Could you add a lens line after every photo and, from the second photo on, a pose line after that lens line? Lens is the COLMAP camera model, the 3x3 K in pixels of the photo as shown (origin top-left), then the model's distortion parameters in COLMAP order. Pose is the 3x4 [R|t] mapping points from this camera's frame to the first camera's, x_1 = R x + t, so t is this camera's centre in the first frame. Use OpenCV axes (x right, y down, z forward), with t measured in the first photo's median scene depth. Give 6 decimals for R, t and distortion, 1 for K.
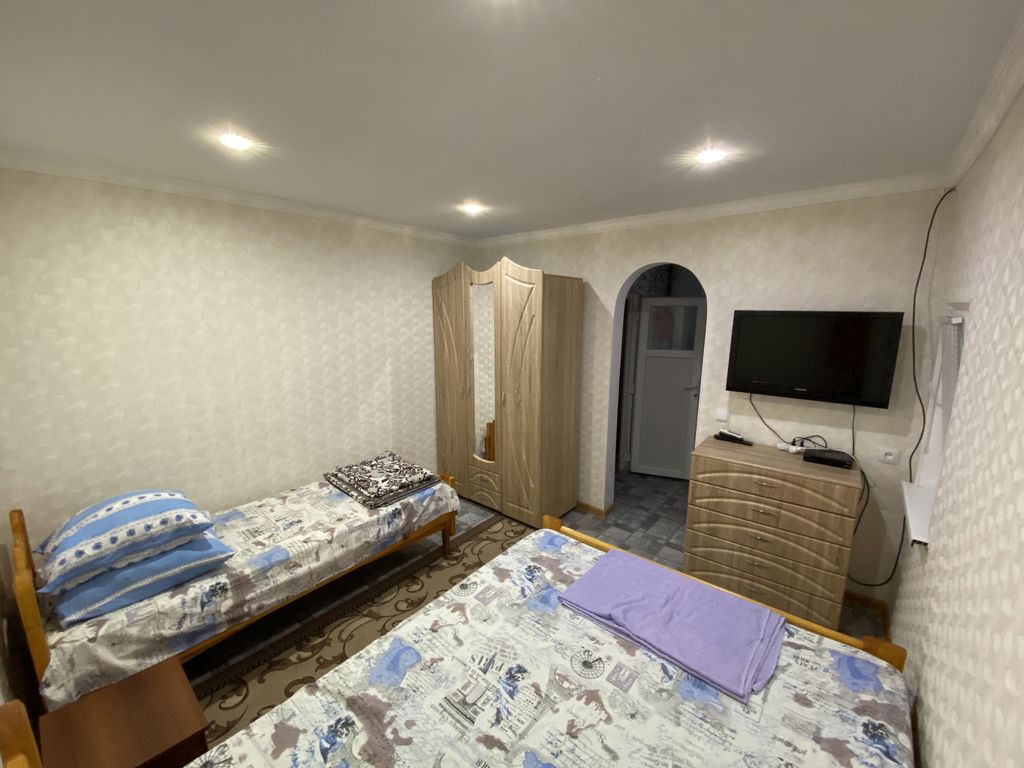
lens RADIAL K [[414.9, 0, 504.9], [0, 414.9, 388.5], [0, 0, 1]] dist [0.024223, -0.021513]
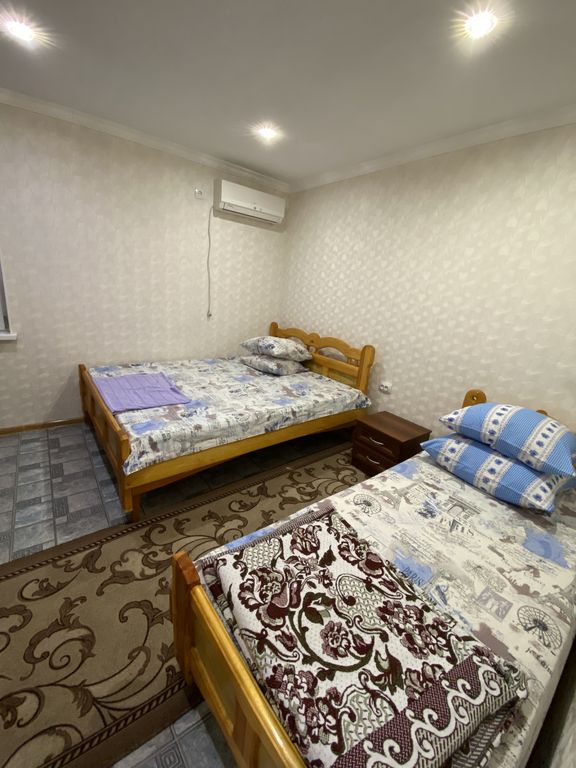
lens RADIAL K [[311.2, 0, 288.0], [0, 311.2, 384.0], [0, 0, 1]] dist [0.024223, -0.021513]
pose [[-0.974456, -0.159754, 0.157843, -0.359068], [-0.070451, 0.884811, 0.460594, -0.129550], [-0.213243, 0.437708, -0.873464, 1.625567]]
